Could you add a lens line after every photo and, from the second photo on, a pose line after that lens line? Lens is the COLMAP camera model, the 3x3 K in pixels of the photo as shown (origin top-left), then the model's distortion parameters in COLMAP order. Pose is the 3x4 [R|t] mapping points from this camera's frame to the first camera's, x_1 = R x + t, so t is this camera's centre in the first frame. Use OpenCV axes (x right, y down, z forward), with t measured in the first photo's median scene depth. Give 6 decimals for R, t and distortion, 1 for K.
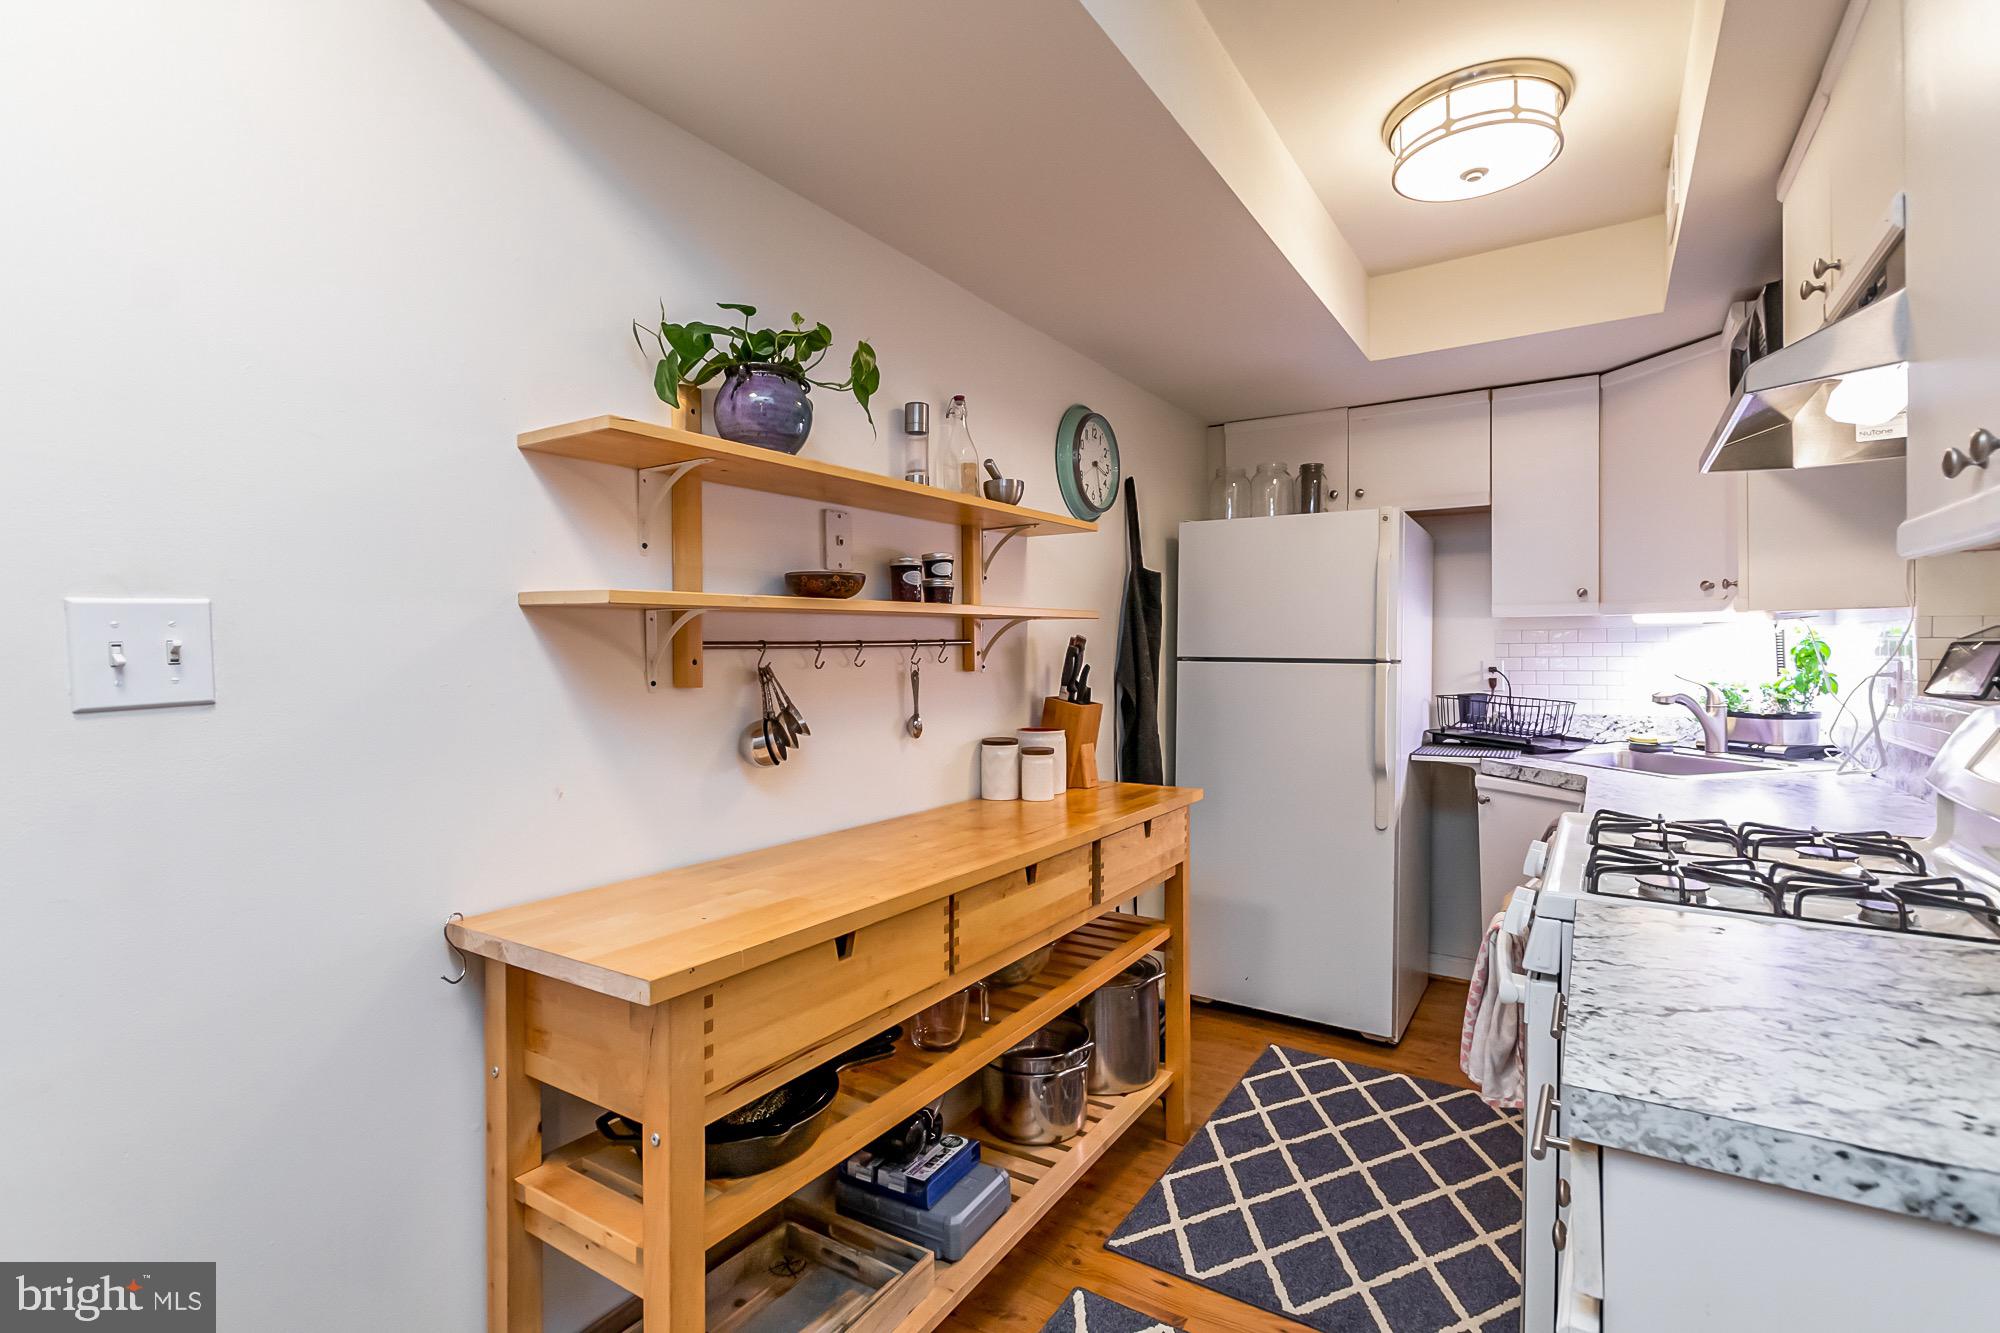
lens RADIAL K [[920.9, 0, 996.8], [0, 920.9, 664.4], [0, 0, 1]] dist [0.003891, -0.000779]
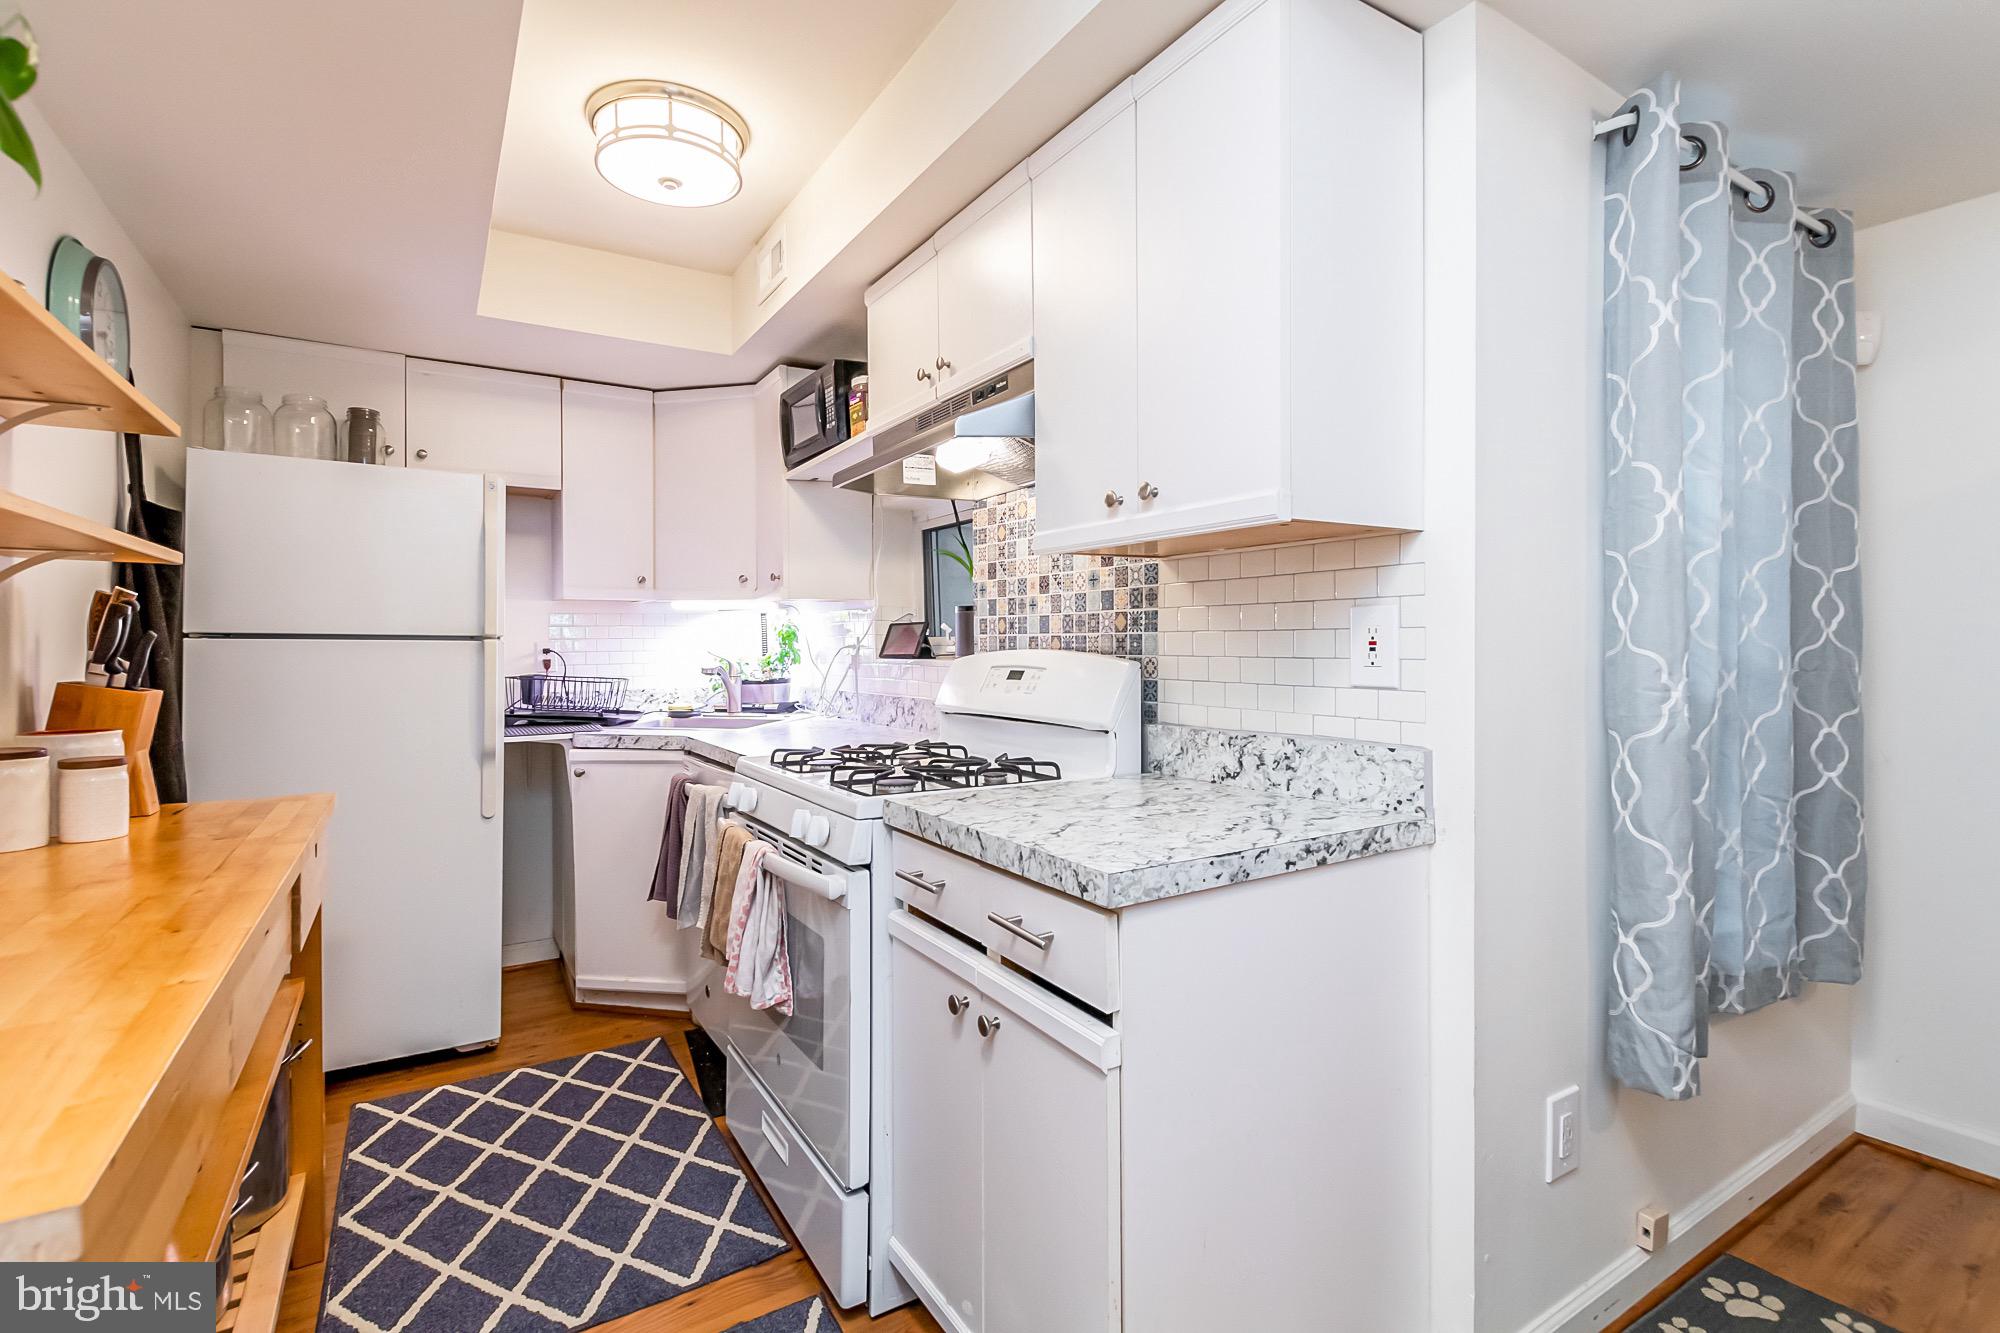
lens RADIAL K [[922.3, 0, 995.6], [0, 922.3, 649.7], [0, 0, 1]] dist [0.002880, -0.000010]
pose [[0.434657, -0.001123, 0.900595, -0.210623], [0.017272, 0.999826, -0.007089, 0.025167], [-0.900430, 0.018637, 0.434601, 0.131915]]
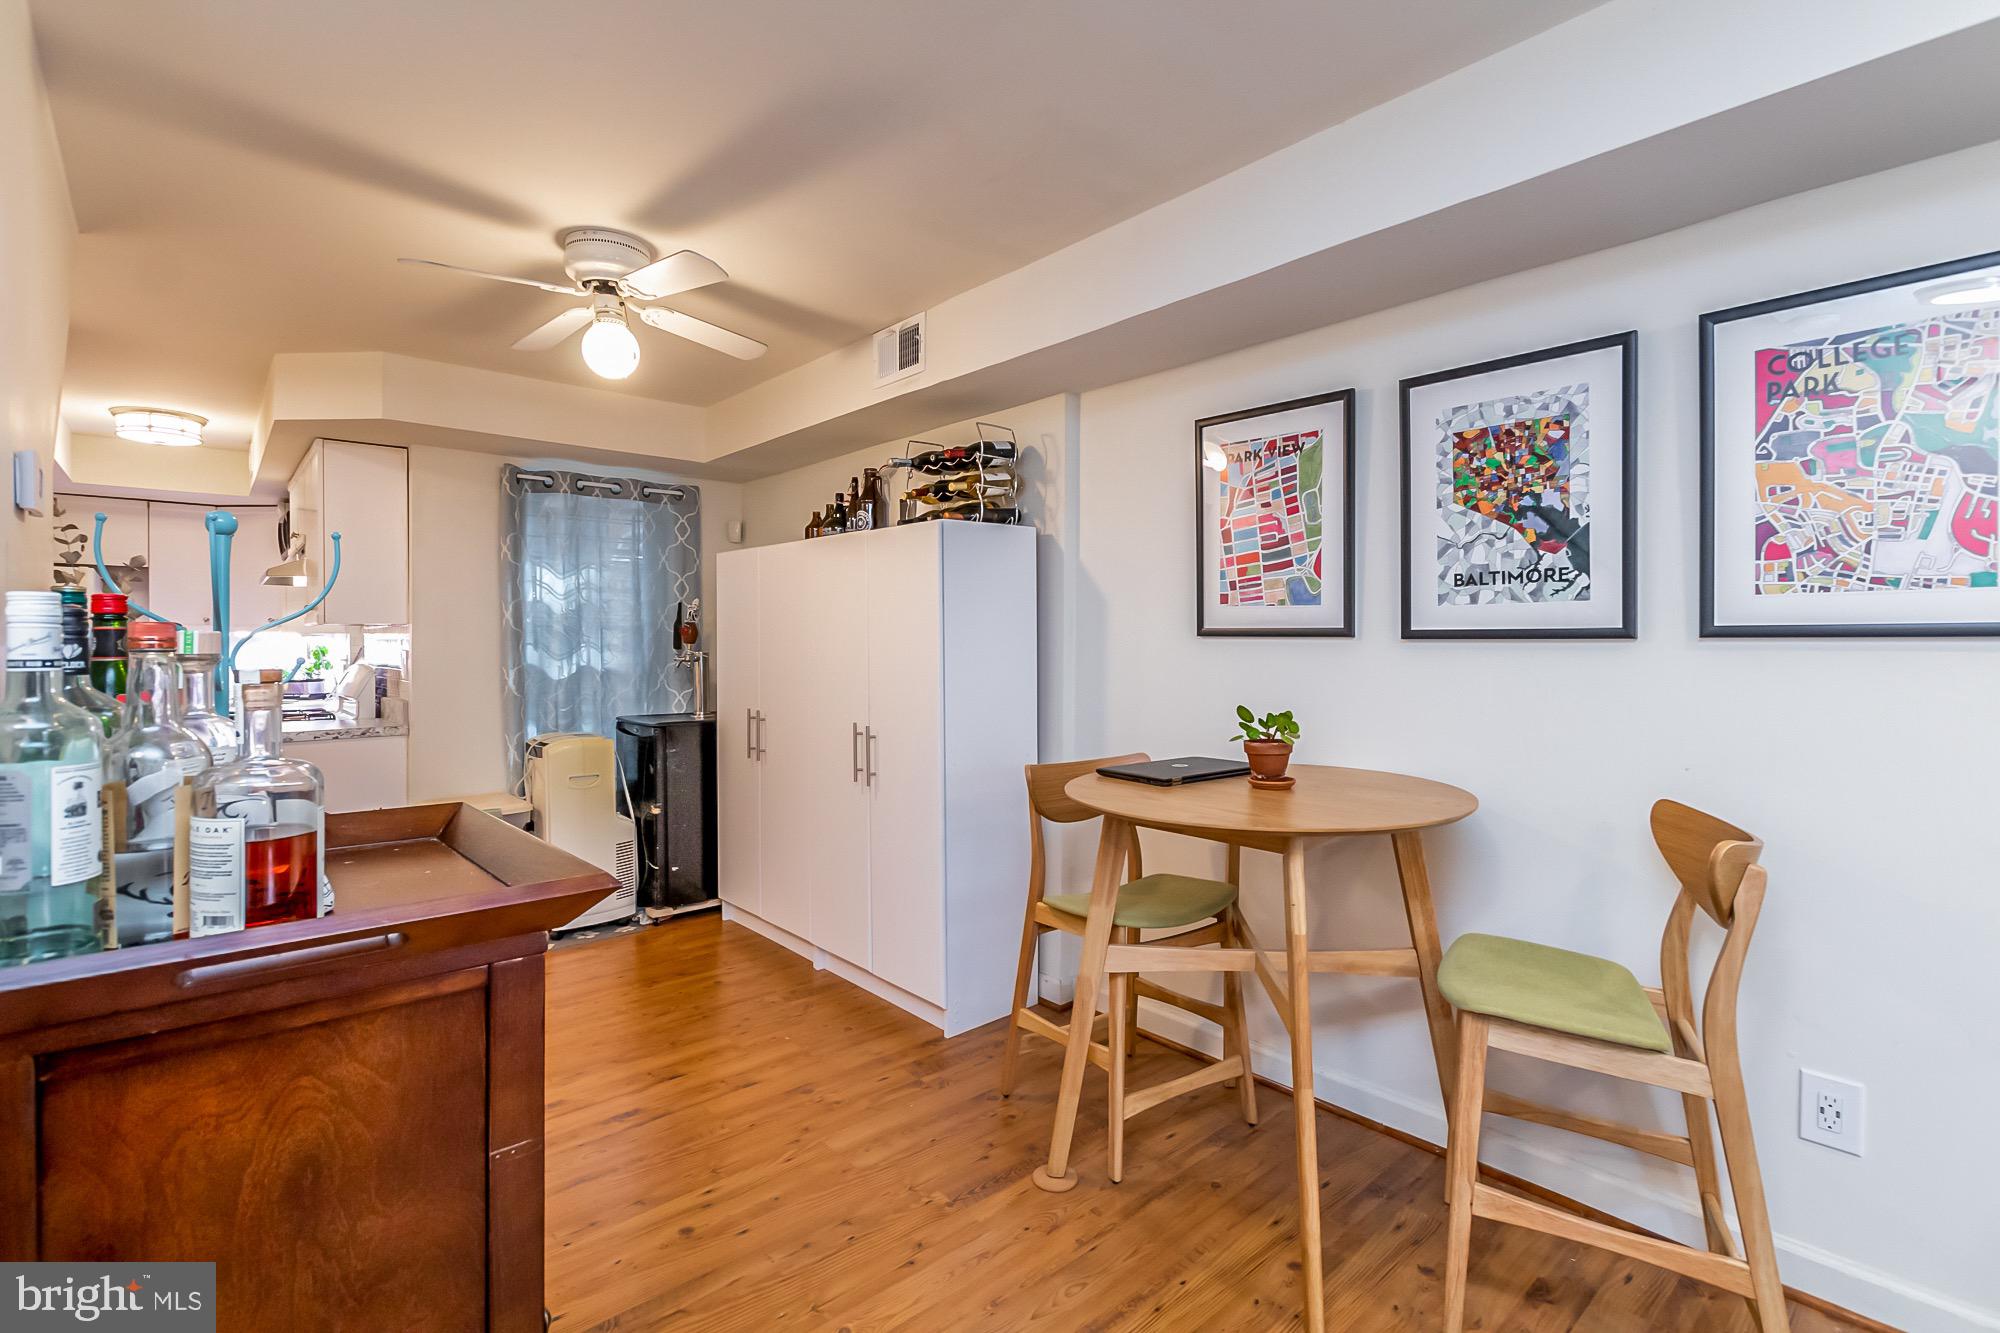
lens RADIAL K [[920.9, 0, 996.8], [0, 920.9, 664.4], [0, 0, 1]] dist [0.003891, -0.000779]
pose [[0.273223, -0.012378, 0.961871, -0.832392], [0.010215, 0.999898, 0.009965, 0.012512], [-0.961896, 0.007103, 0.273322, -1.202289]]
